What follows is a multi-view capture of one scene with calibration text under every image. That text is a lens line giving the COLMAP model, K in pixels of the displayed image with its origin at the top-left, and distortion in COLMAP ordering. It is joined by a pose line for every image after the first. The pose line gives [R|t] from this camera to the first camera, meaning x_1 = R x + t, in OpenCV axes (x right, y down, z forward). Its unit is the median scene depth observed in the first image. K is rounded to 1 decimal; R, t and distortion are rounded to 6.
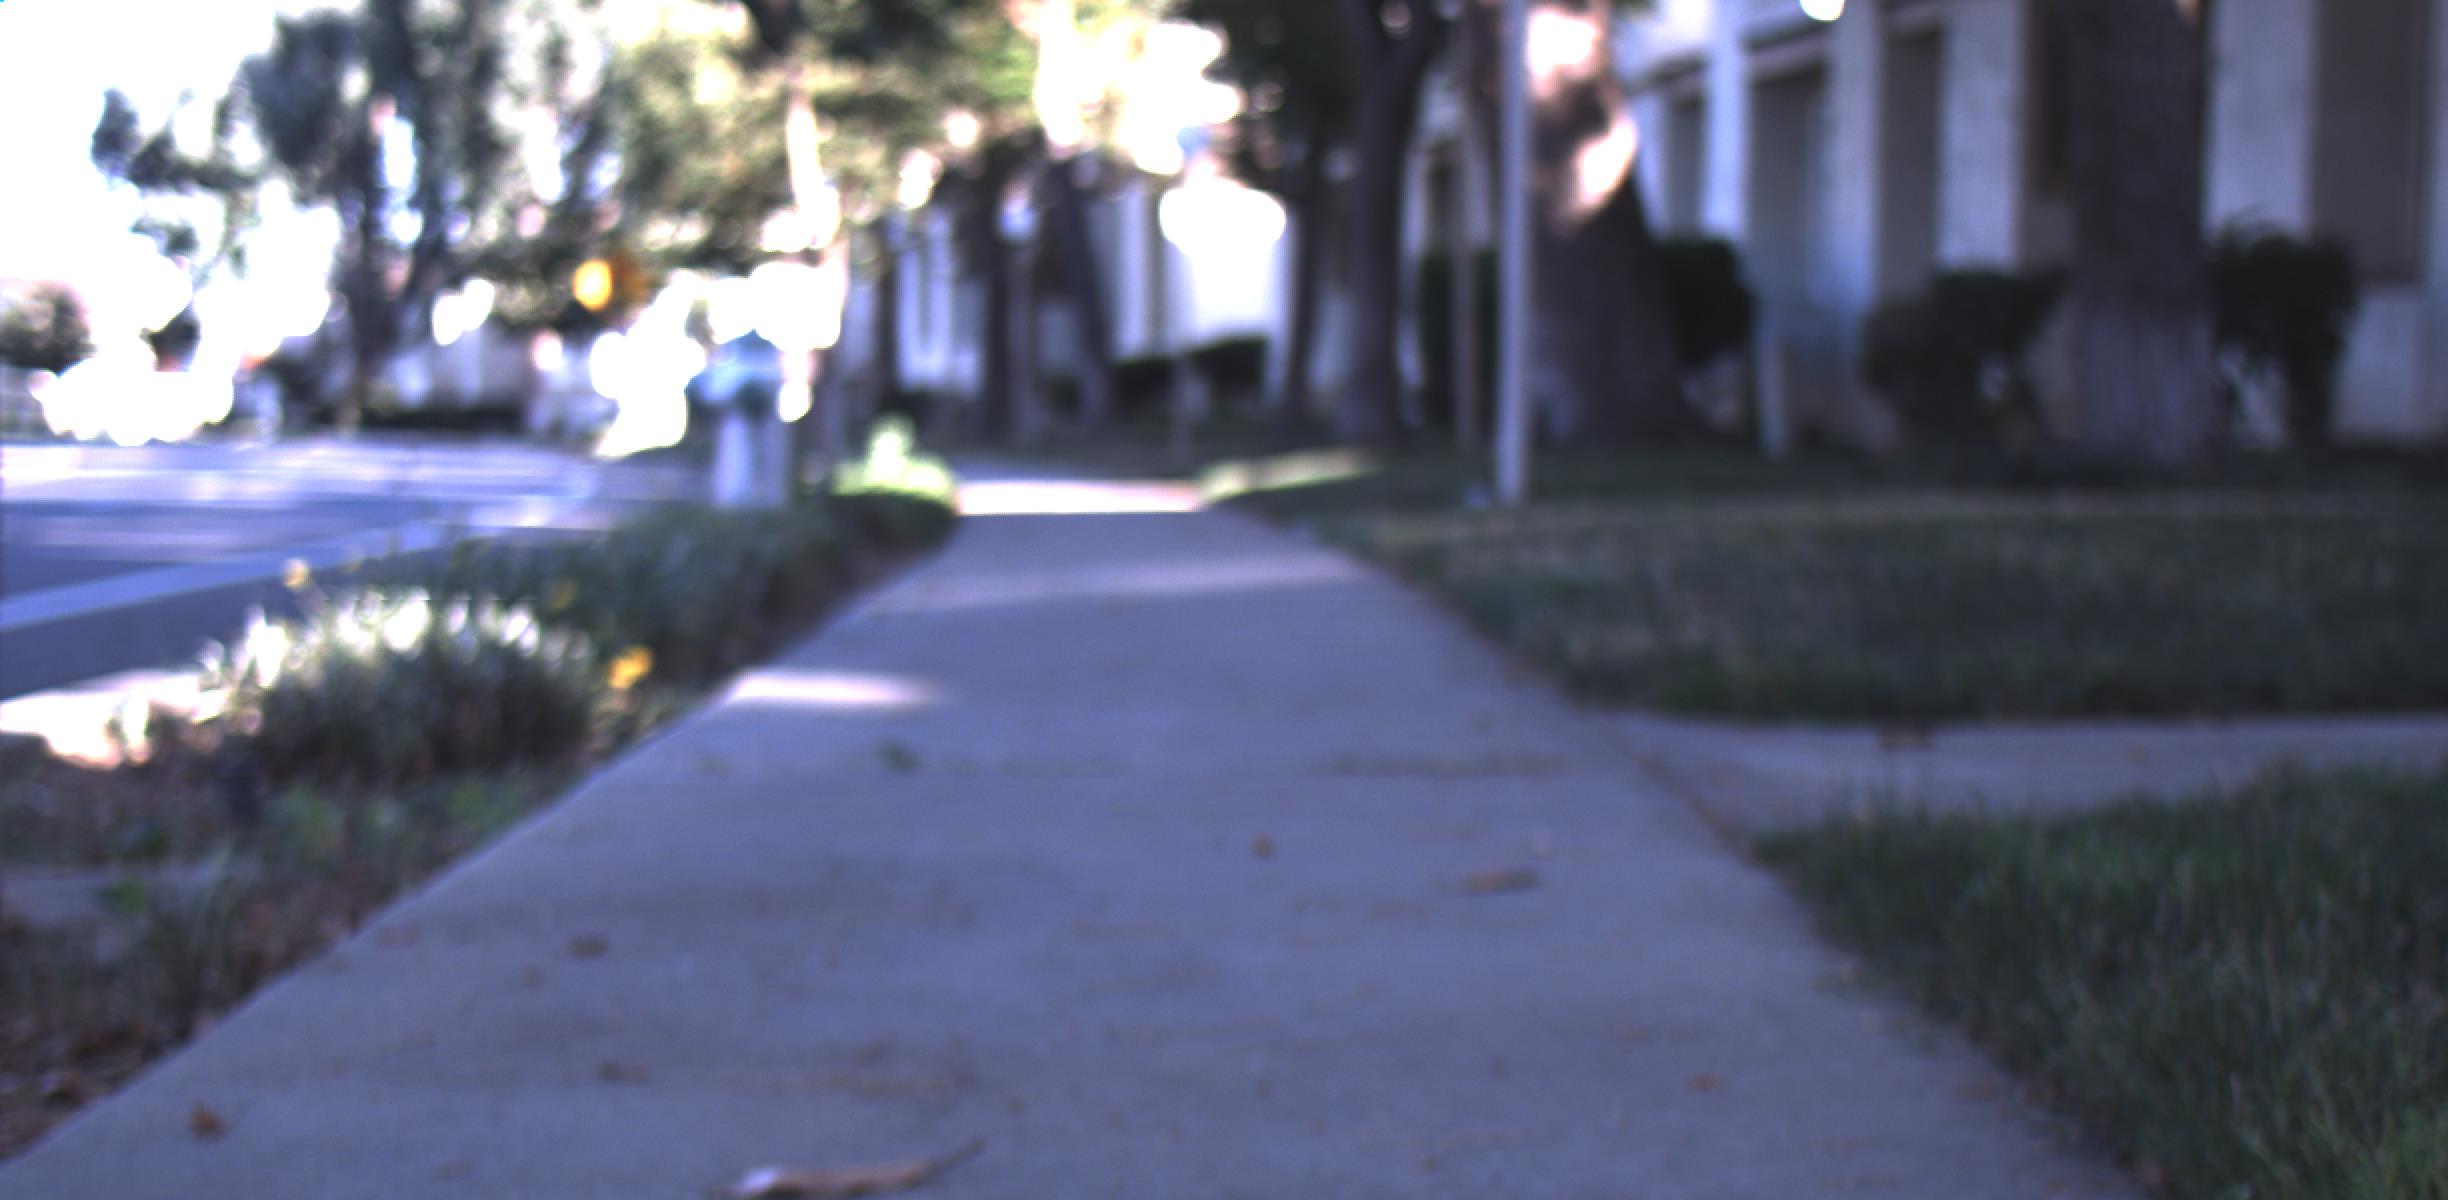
lens RADIAL K [[4289.9, 0, 1292.3], [0, 4289.9, 591.3], [0, 0, 1]] dist [0.006619, -0.042633]
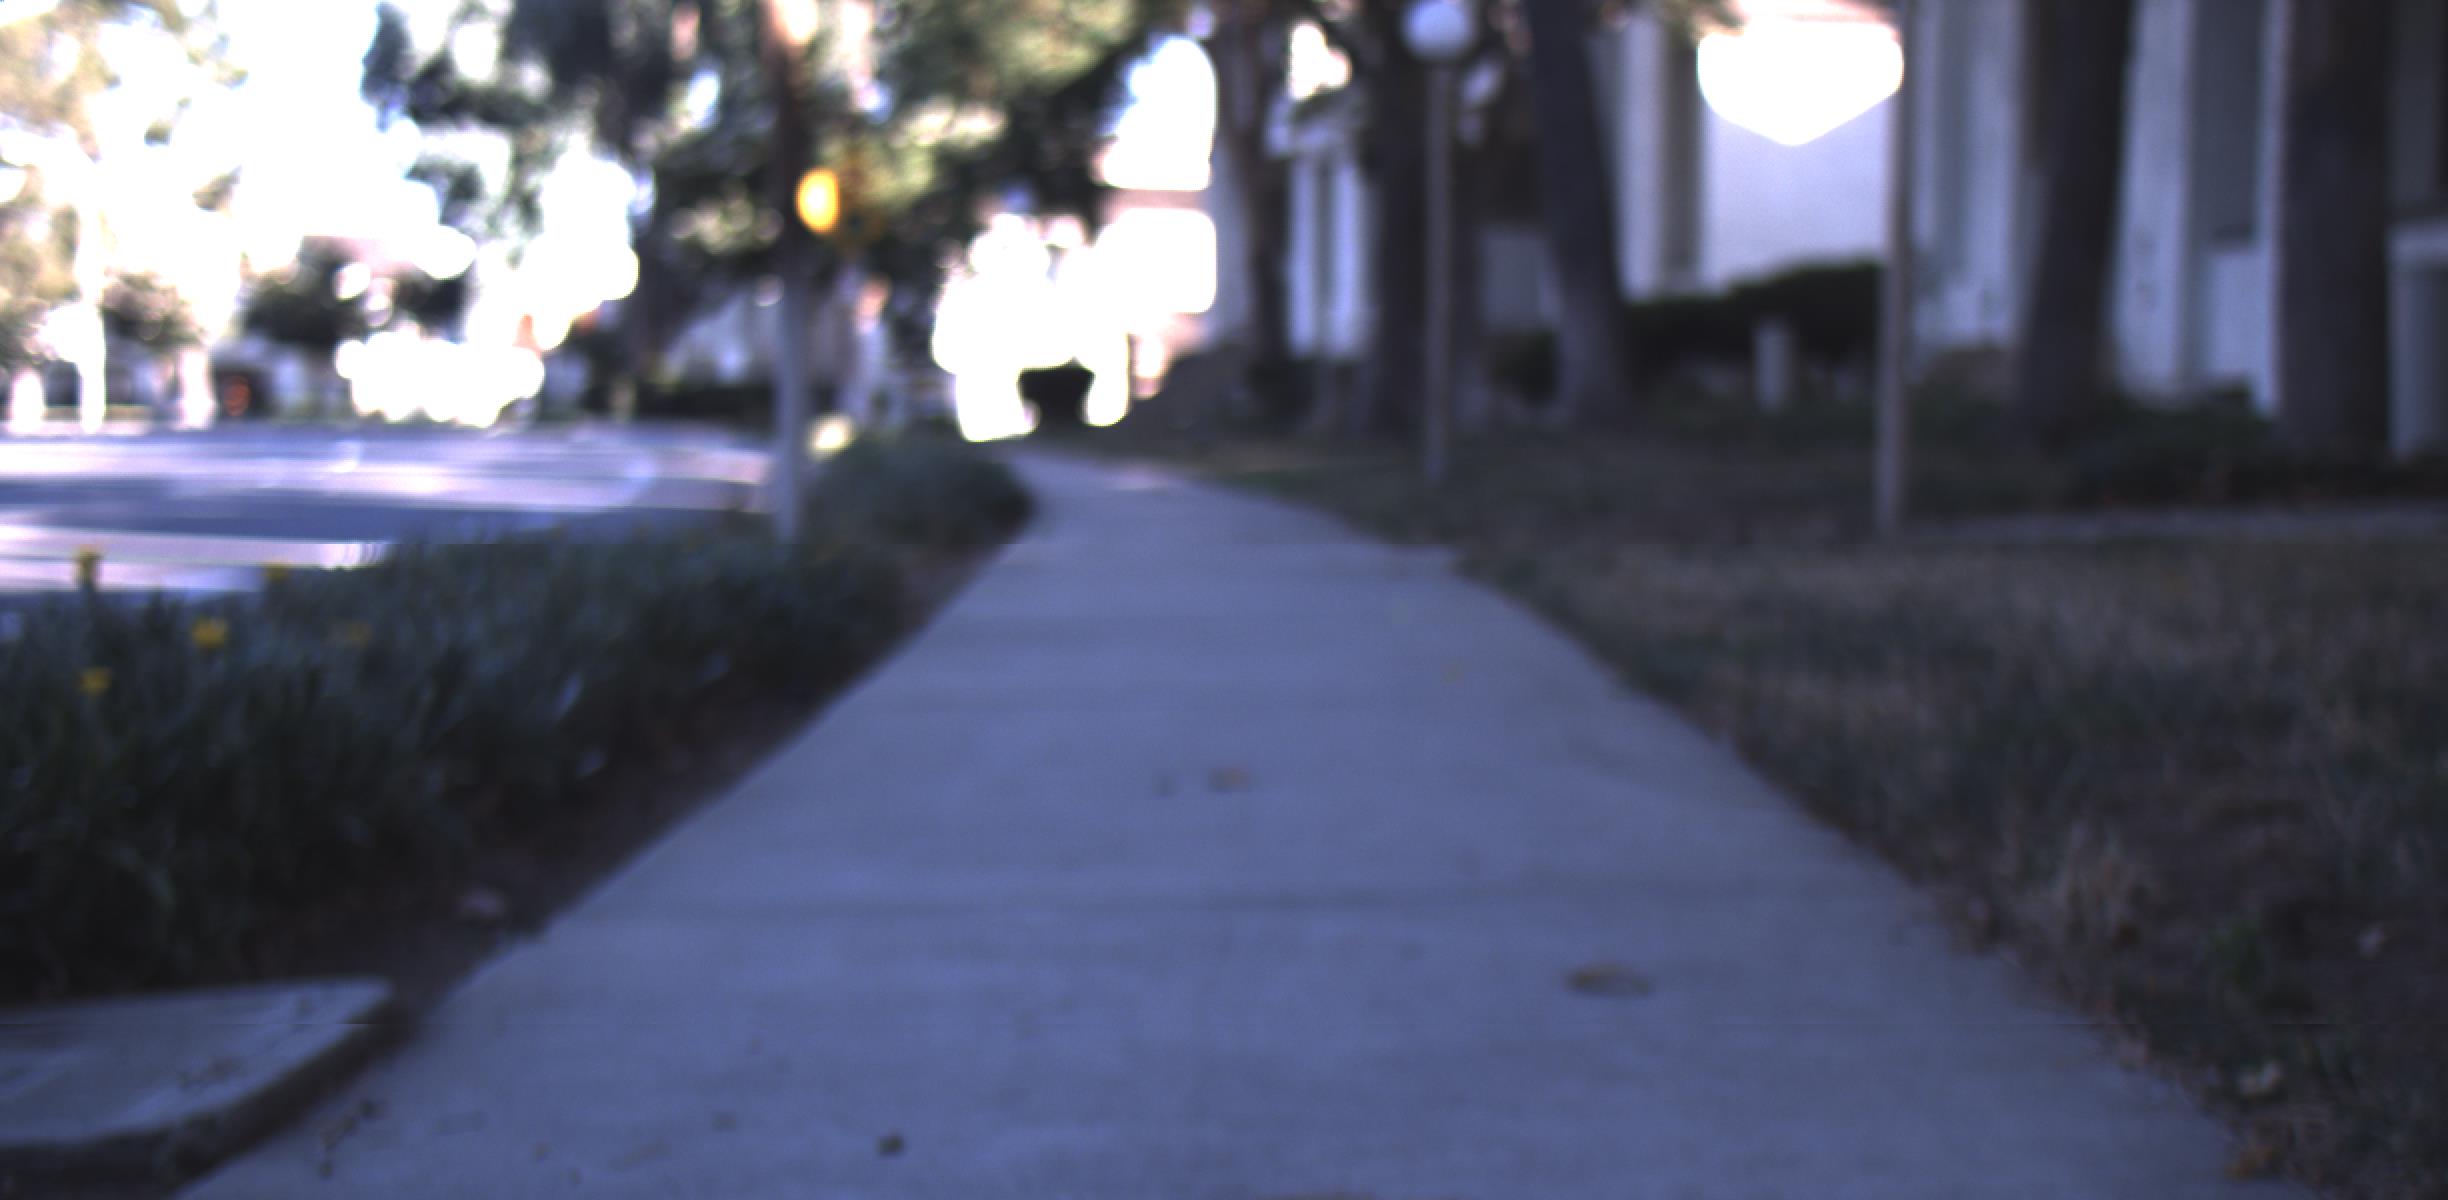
lens RADIAL K [[4324.7, 0, 1223.6], [0, 4324.7, 605.8], [0, 0, 1]] dist [-0.011885, 0.191931]
pose [[0.992689, 0.010058, -0.120281, -0.018914], [-0.009279, 0.999932, 0.007043, -0.013807], [0.120344, -0.005875, 0.992715, 0.336635]]
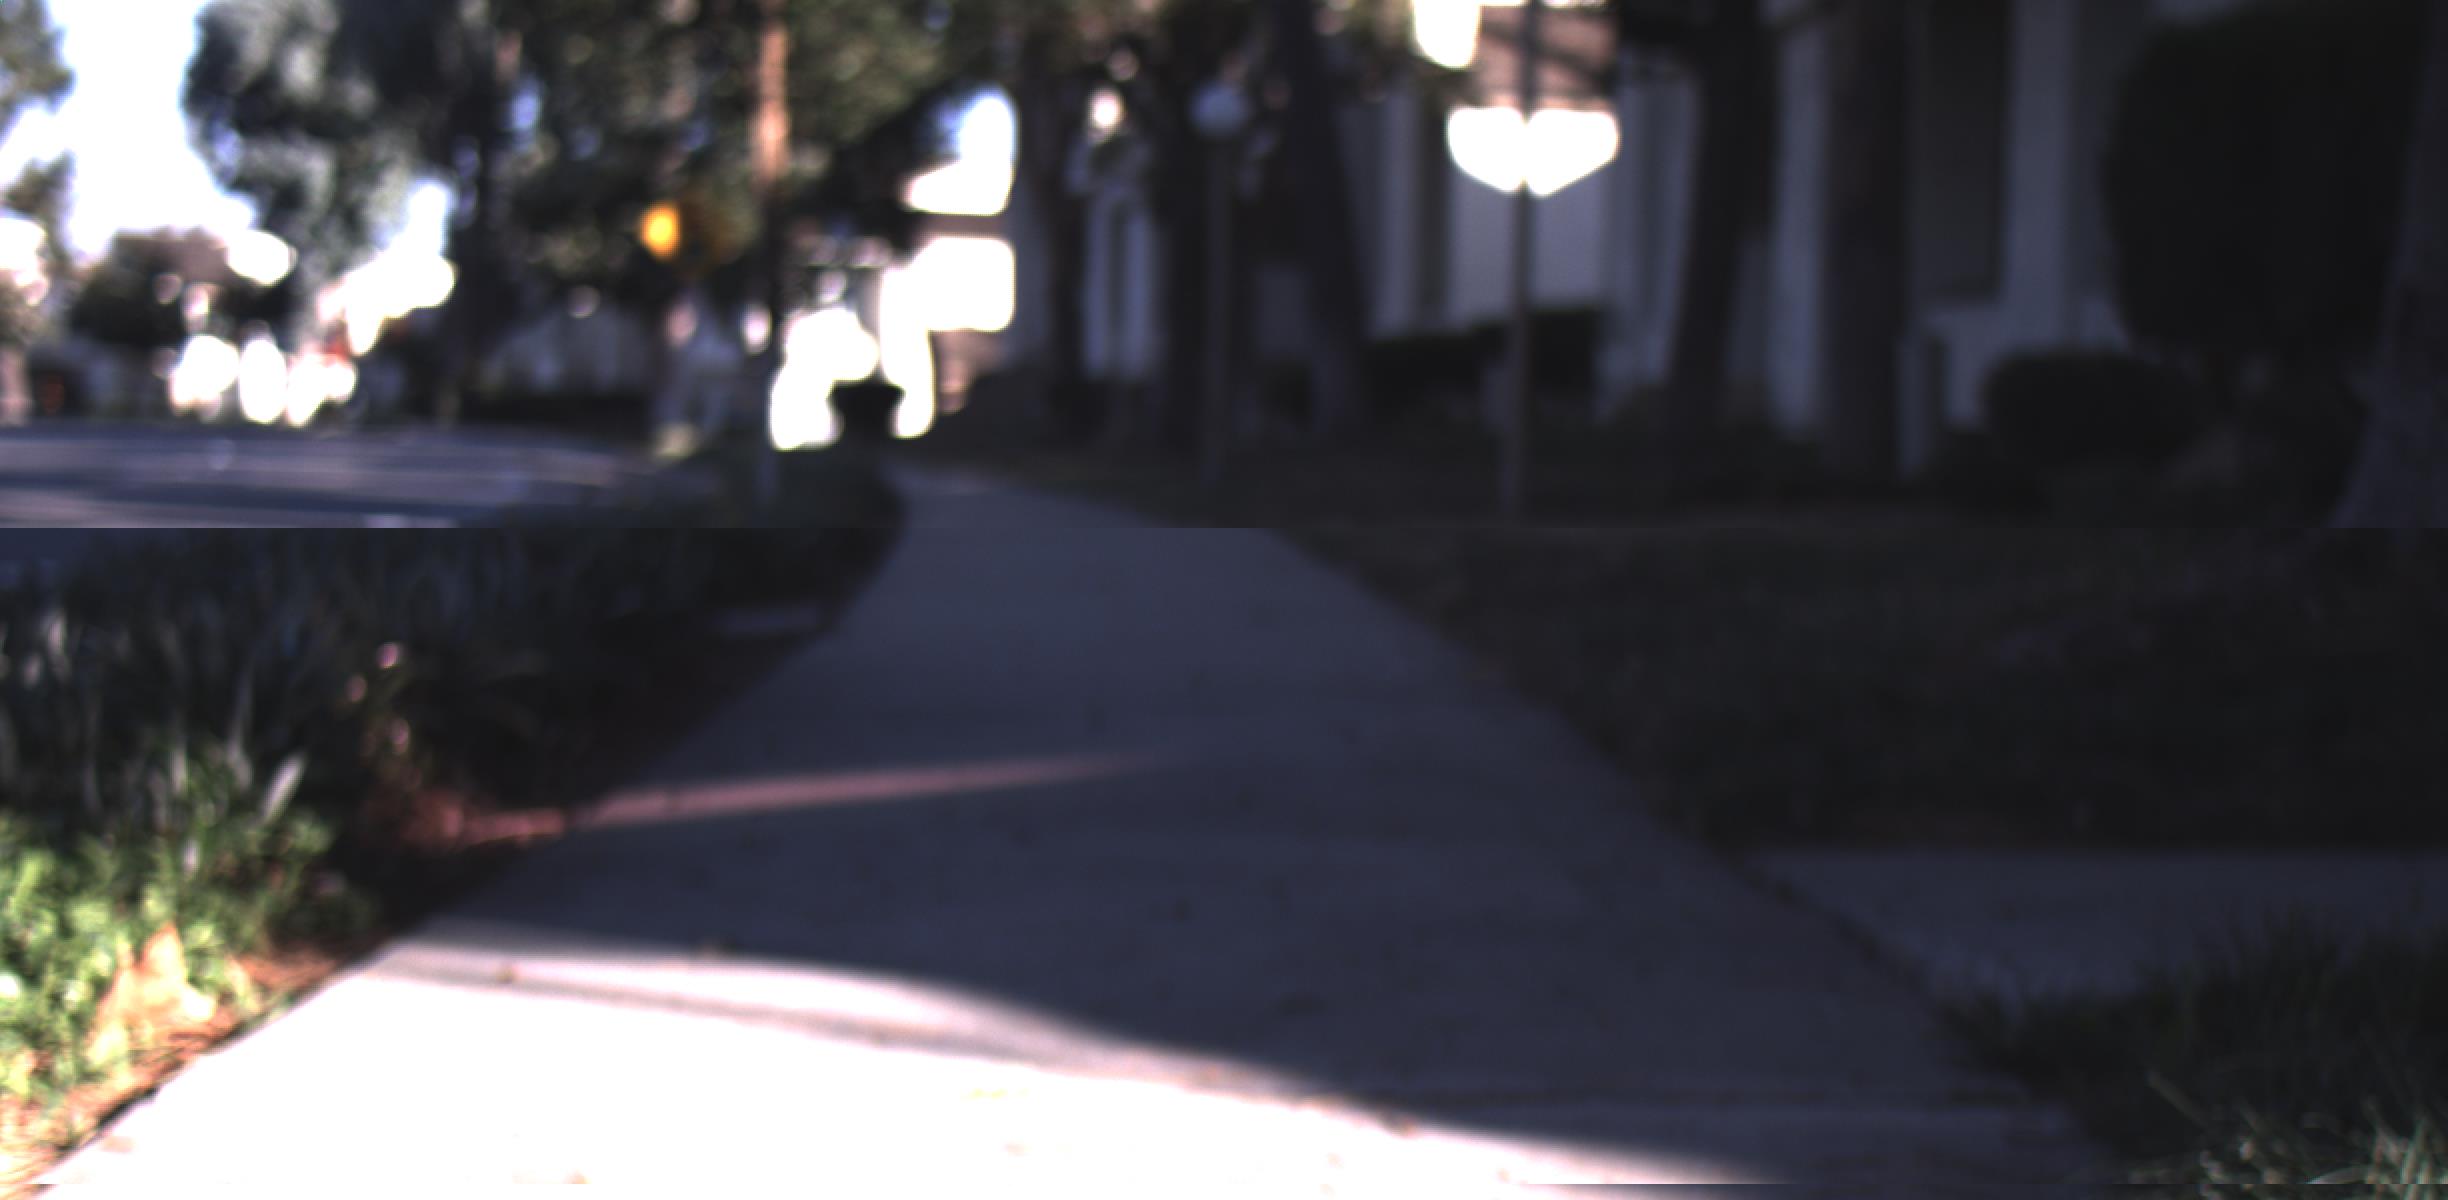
lens RADIAL K [[4324.7, 0, 1223.6], [0, 4324.7, 605.8], [0, 0, 1]] dist [-0.011885, 0.191931]
pose [[0.997231, 0.022517, -0.070879, -0.012301], [-0.022350, 0.999745, 0.003150, -0.011409], [0.070932, -0.001557, 0.997480, 0.262148]]
